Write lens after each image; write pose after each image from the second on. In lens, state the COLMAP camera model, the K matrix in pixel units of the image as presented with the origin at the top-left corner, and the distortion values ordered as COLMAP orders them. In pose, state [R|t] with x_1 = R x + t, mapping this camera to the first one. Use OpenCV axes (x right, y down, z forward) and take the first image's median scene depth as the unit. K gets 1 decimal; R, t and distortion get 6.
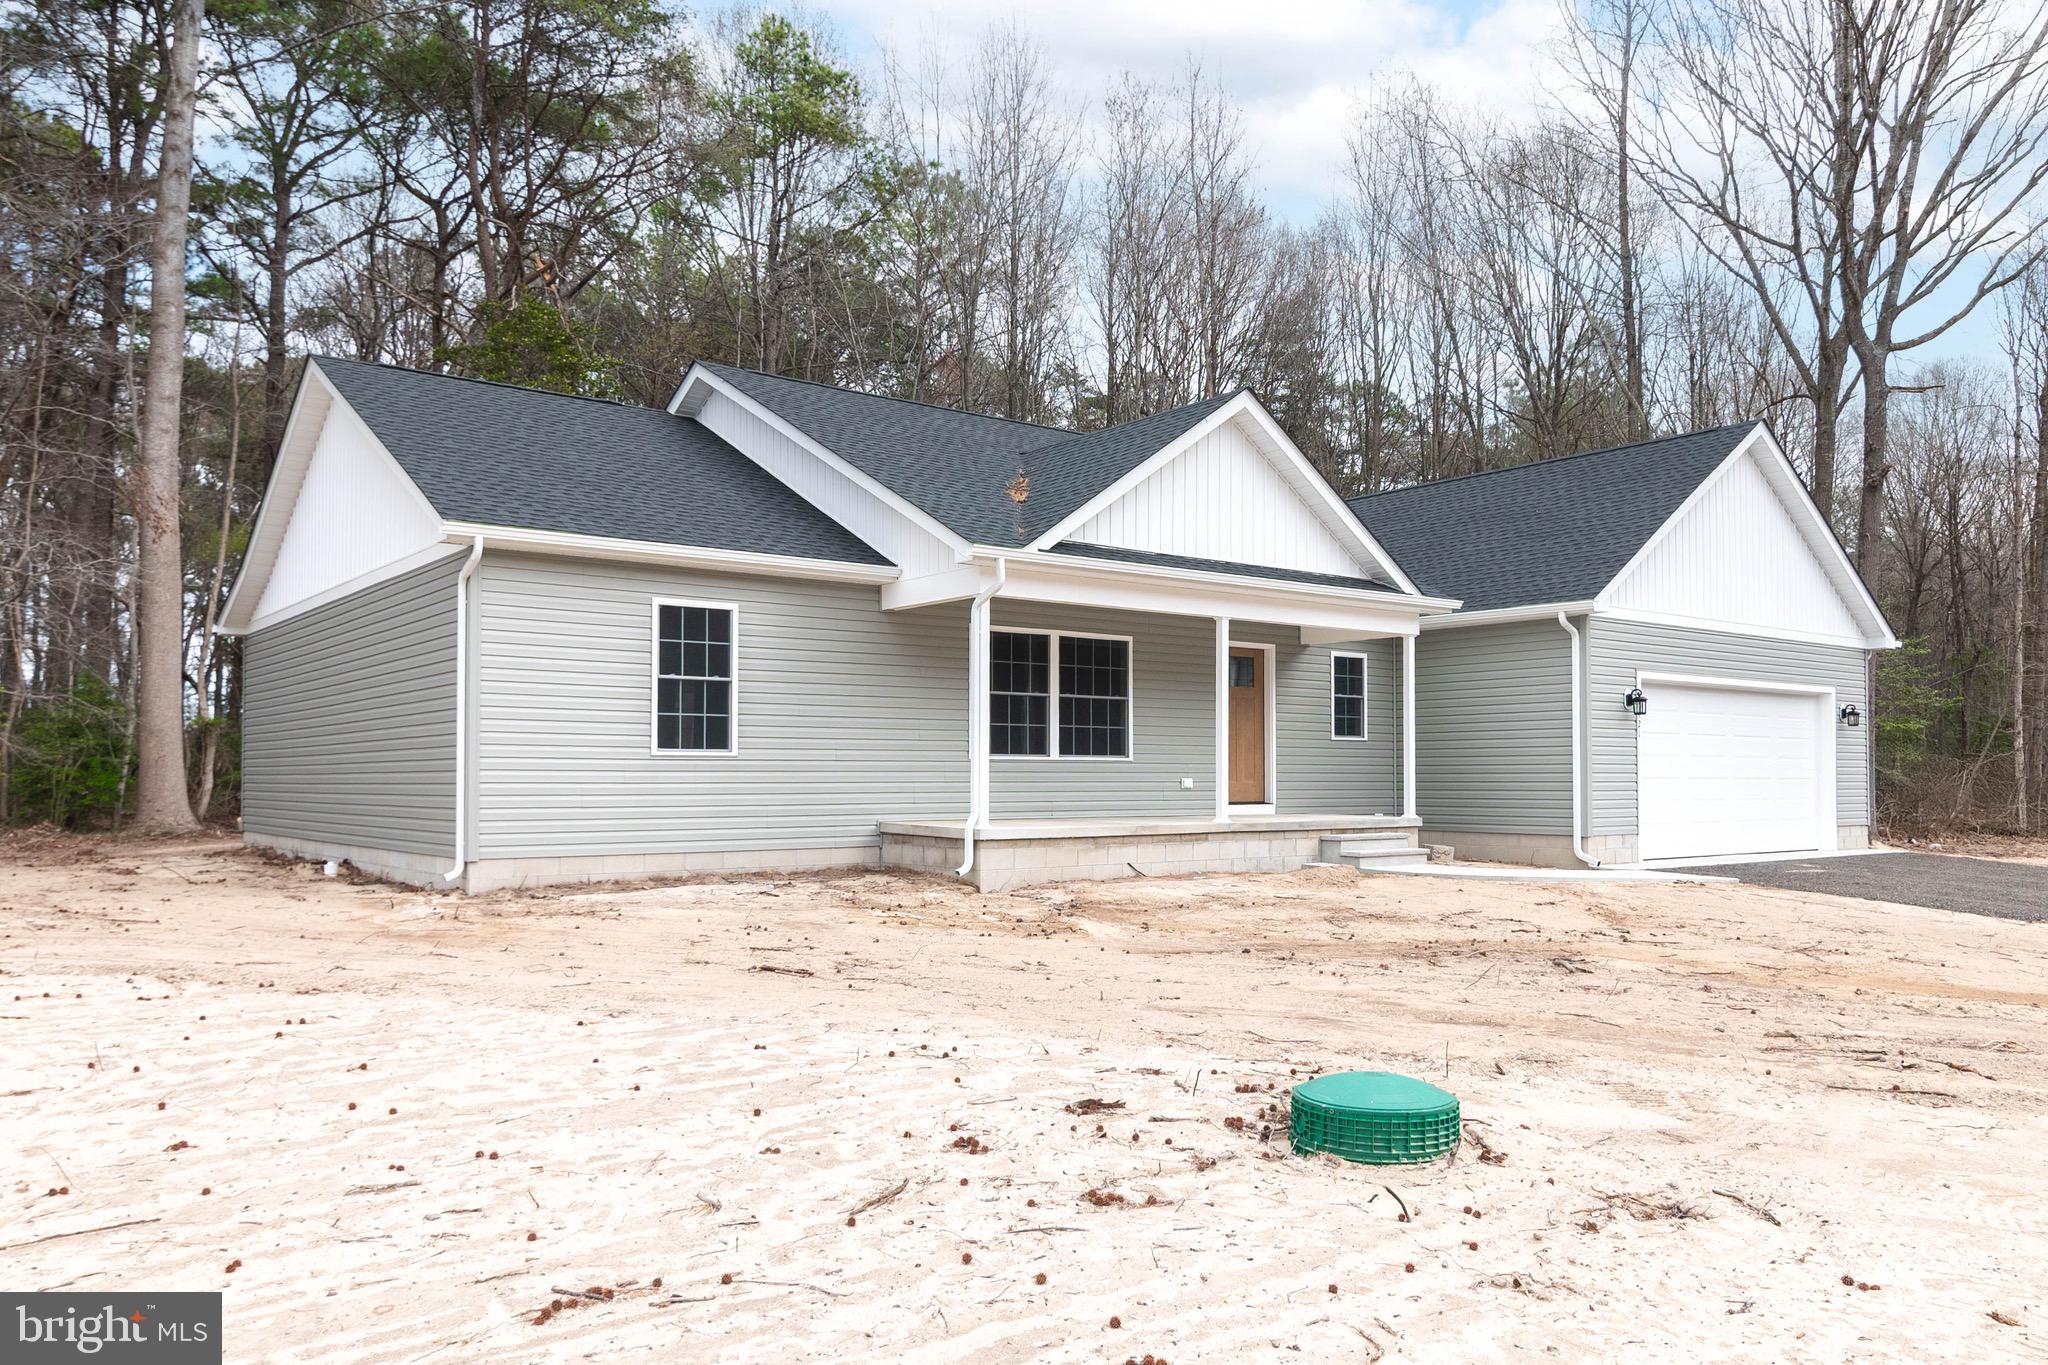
lens RADIAL K [[1507.0, 0, 1005.6], [0, 1507.0, 700.9], [0, 0, 1]] dist [0.001425, -0.006138]
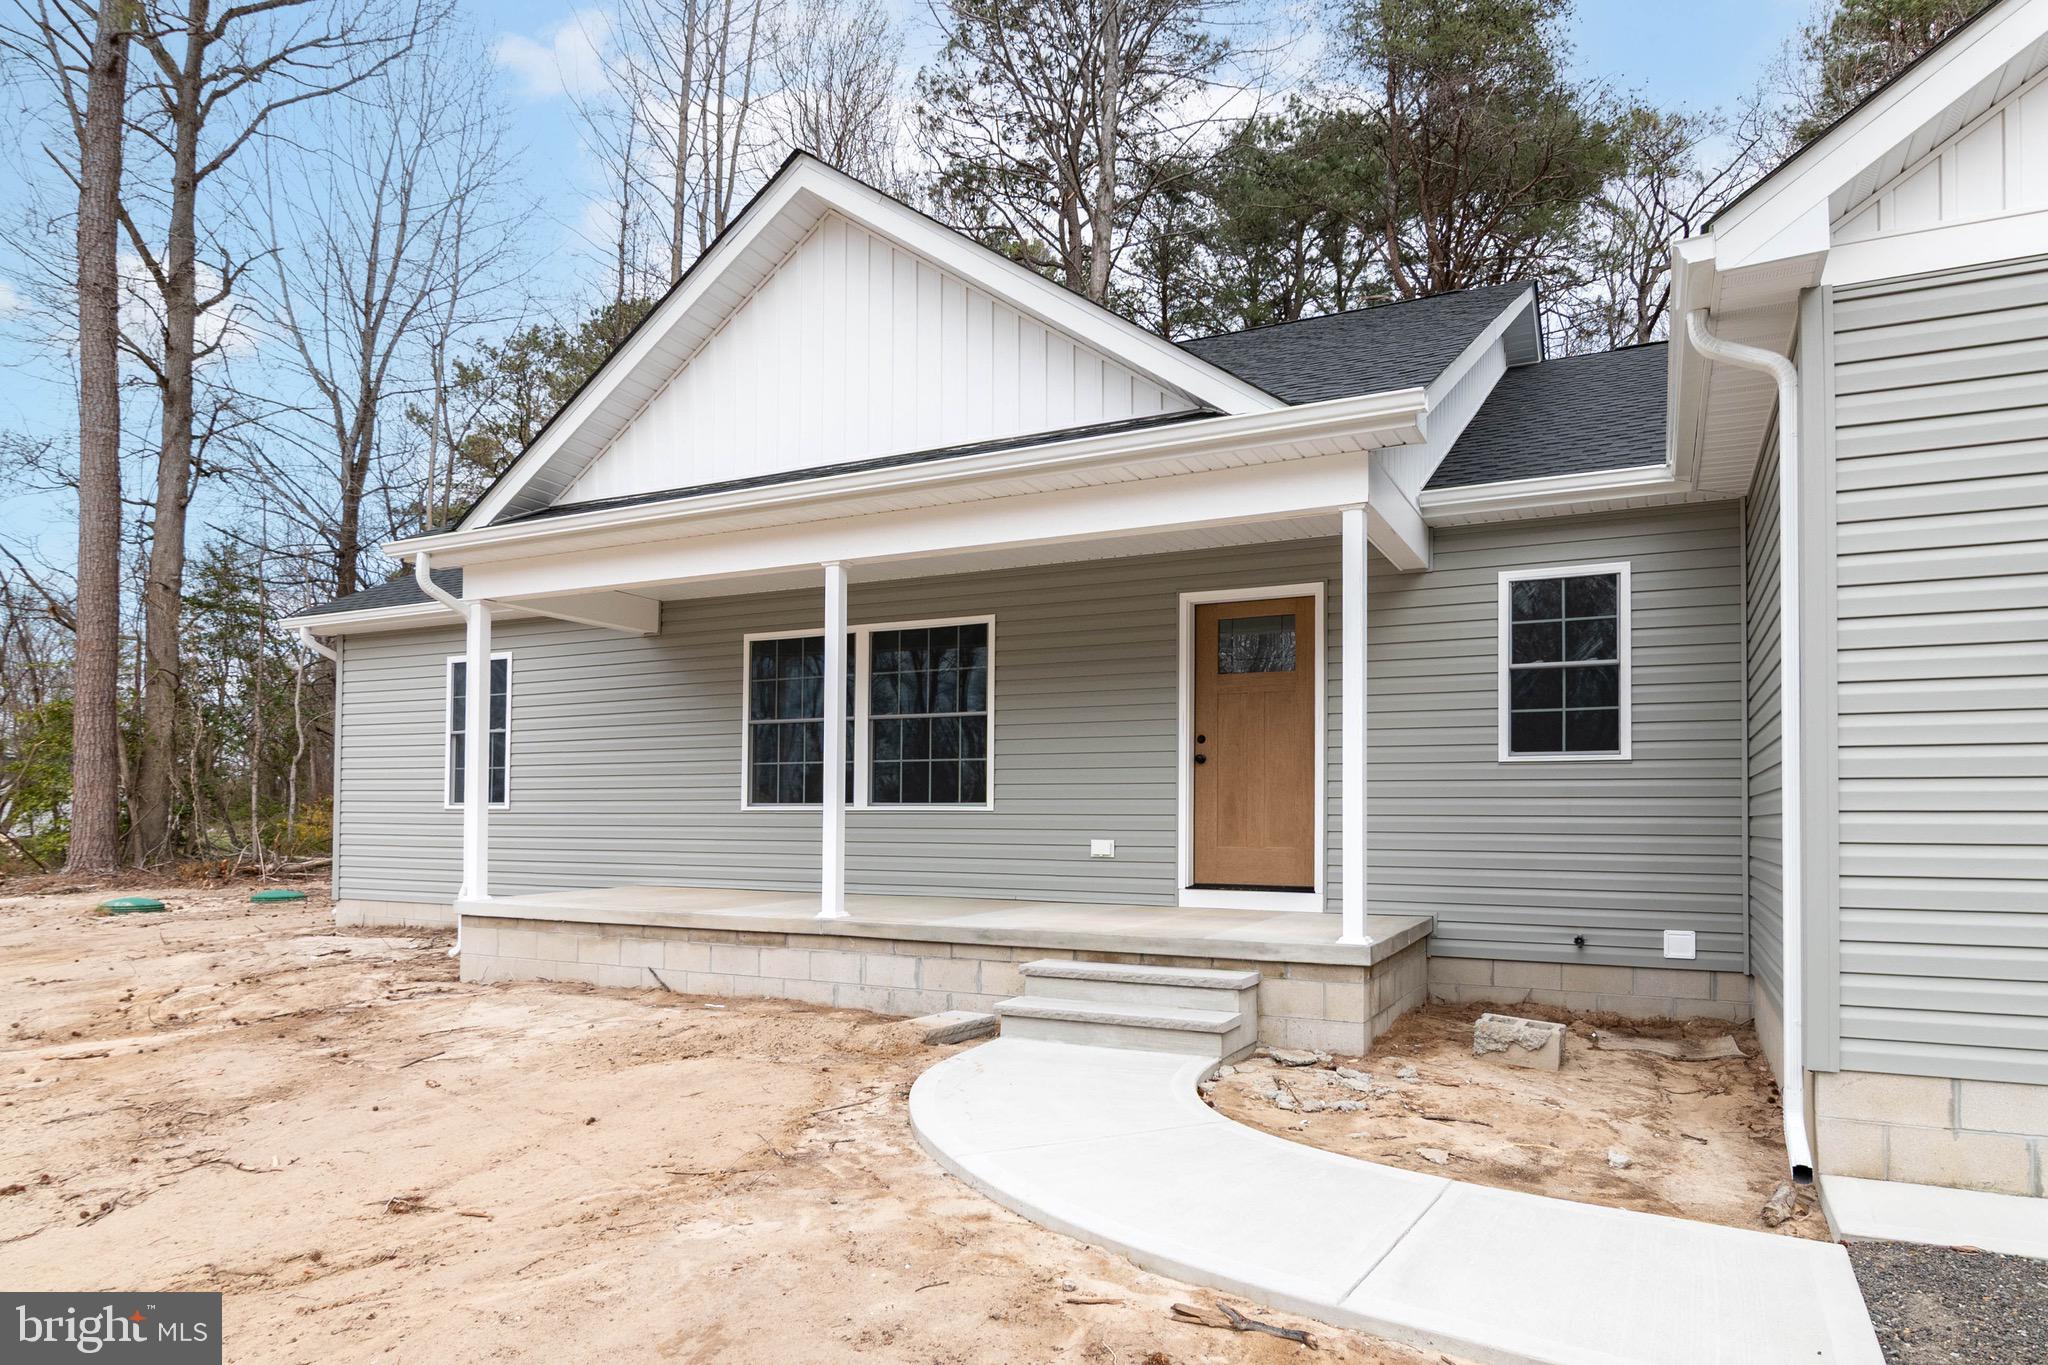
lens RADIAL K [[1190.6, 0, 1038.0], [0, 1190.6, 789.7], [0, 0, 1]] dist [-0.000644, 0.005235]
pose [[0.446969, -0.024384, -0.894217, 0.559191], [0.038513, 0.999226, -0.007998, 0.036780], [0.893720, -0.030864, 0.447562, 0.827110]]
